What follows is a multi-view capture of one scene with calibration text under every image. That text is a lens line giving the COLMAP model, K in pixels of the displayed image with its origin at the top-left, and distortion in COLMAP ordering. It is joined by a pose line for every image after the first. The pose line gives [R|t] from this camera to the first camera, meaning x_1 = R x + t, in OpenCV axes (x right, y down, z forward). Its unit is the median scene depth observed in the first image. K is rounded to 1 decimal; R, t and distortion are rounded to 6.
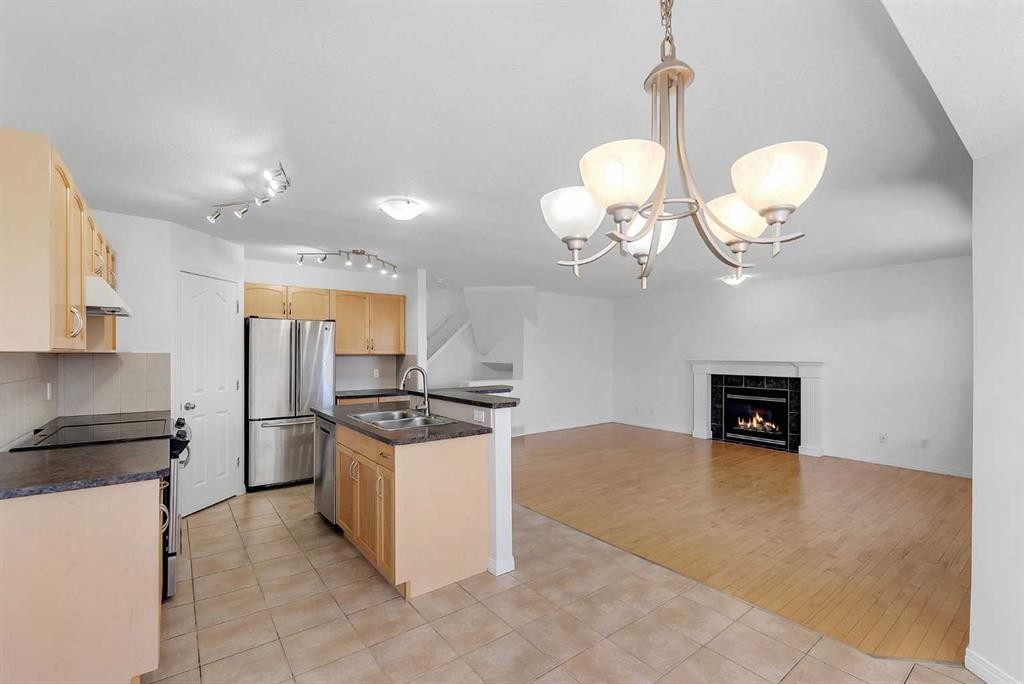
lens RADIAL K [[435.5, 0, 505.5], [0, 435.5, 353.9], [0, 0, 1]] dist [-0.005372, 0.000579]
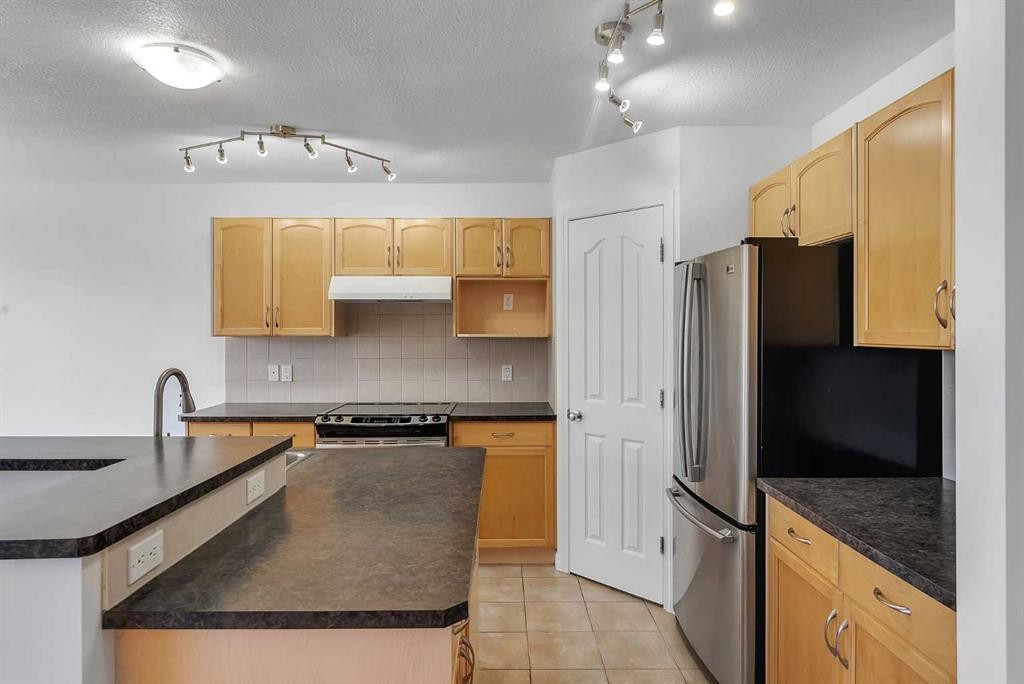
lens RADIAL K [[615.9, 0, 501.3], [0, 615.9, 338.5], [0, 0, 1]] dist [-0.002896, -0.004224]
pose [[-0.608749, 0.007667, -0.793326, 0.080831], [-0.000531, 0.999949, 0.010071, -0.008045], [0.793362, 0.006552, -0.608714, 1.159208]]
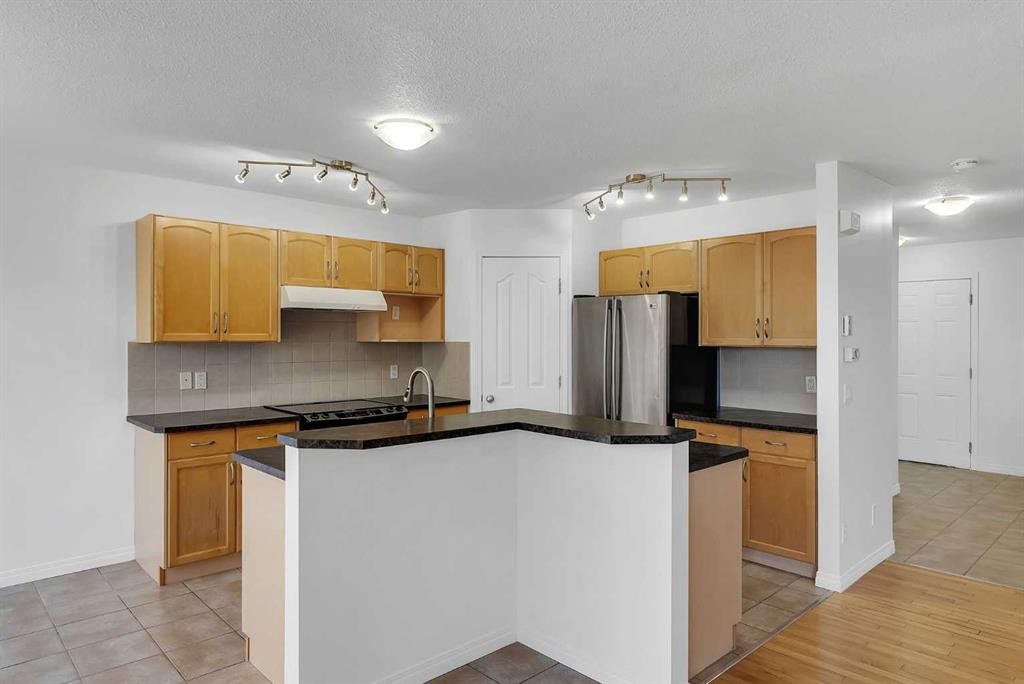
lens RADIAL K [[640.5, 0, 511.2], [0, 640.5, 335.8], [0, 0, 1]] dist [-0.005487, -0.000974]
pose [[0.105975, 0.000221, -0.994369, 0.507635], [-0.004184, 0.999991, -0.000224, -0.012425], [0.994360, 0.004184, 0.105975, 0.698179]]
